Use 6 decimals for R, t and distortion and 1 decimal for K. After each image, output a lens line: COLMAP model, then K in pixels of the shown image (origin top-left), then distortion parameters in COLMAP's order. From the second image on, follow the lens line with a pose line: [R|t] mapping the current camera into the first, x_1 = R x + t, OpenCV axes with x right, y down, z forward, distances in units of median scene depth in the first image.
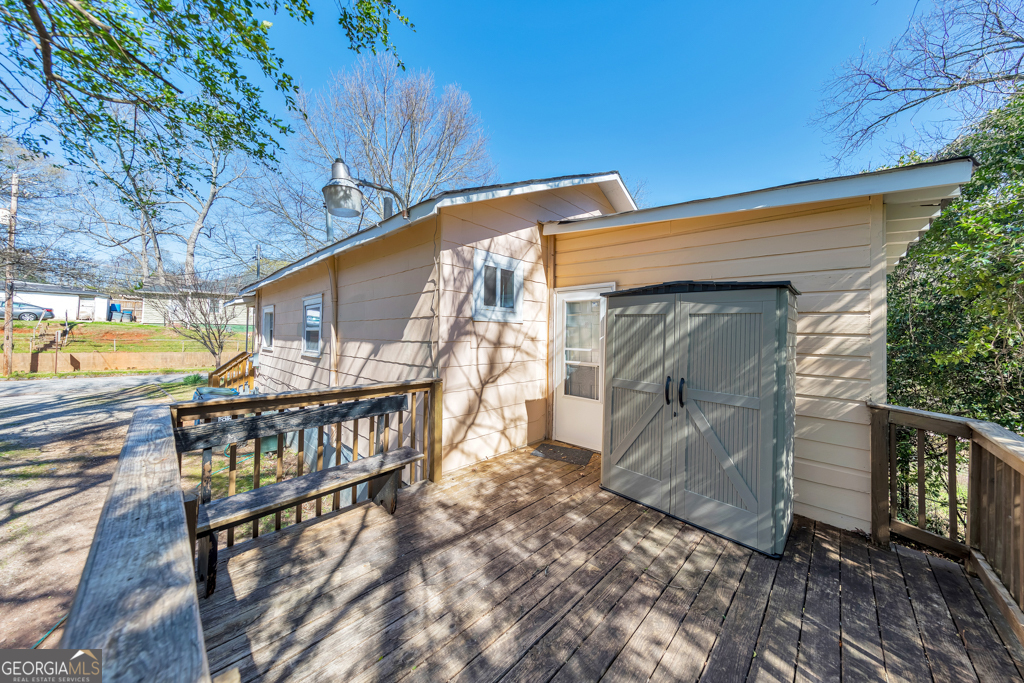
lens RADIAL K [[328.4, 0, 518.5], [0, 328.4, 332.8], [0, 0, 1]] dist [0.004676, -0.000246]
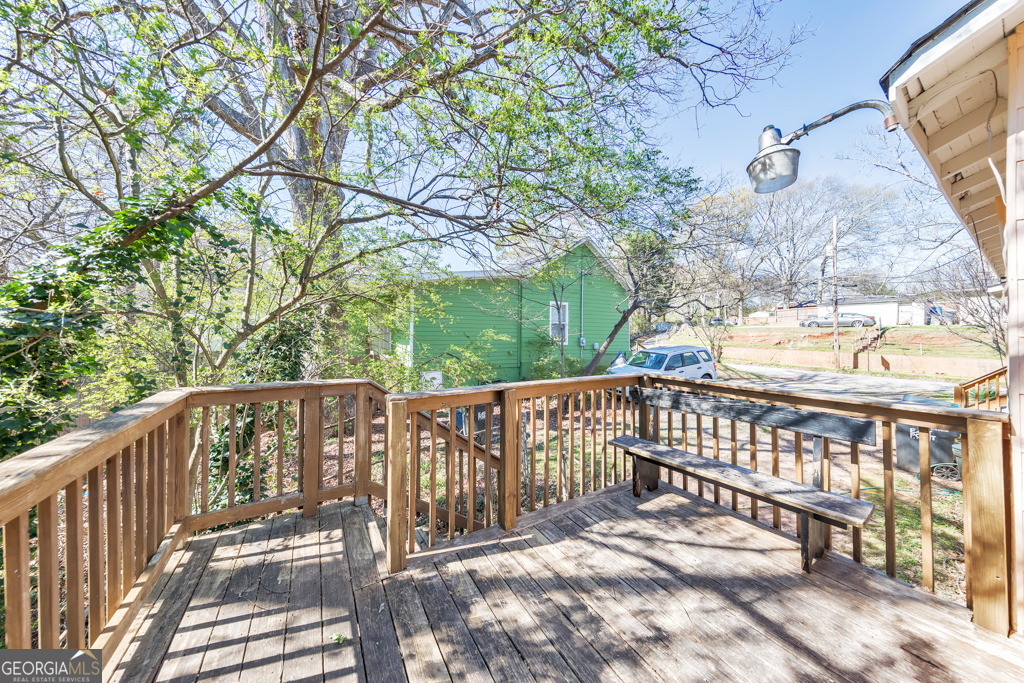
lens RADIAL K [[328.4, 0, 515.9], [0, 328.4, 336.9], [0, 0, 1]] dist [0.004676, -0.000246]
pose [[-0.251007, -0.012675, -0.967902, 0.329472], [0.012924, 0.999781, -0.016444, 0.022159], [0.967899, -0.016636, -0.250789, 0.376024]]
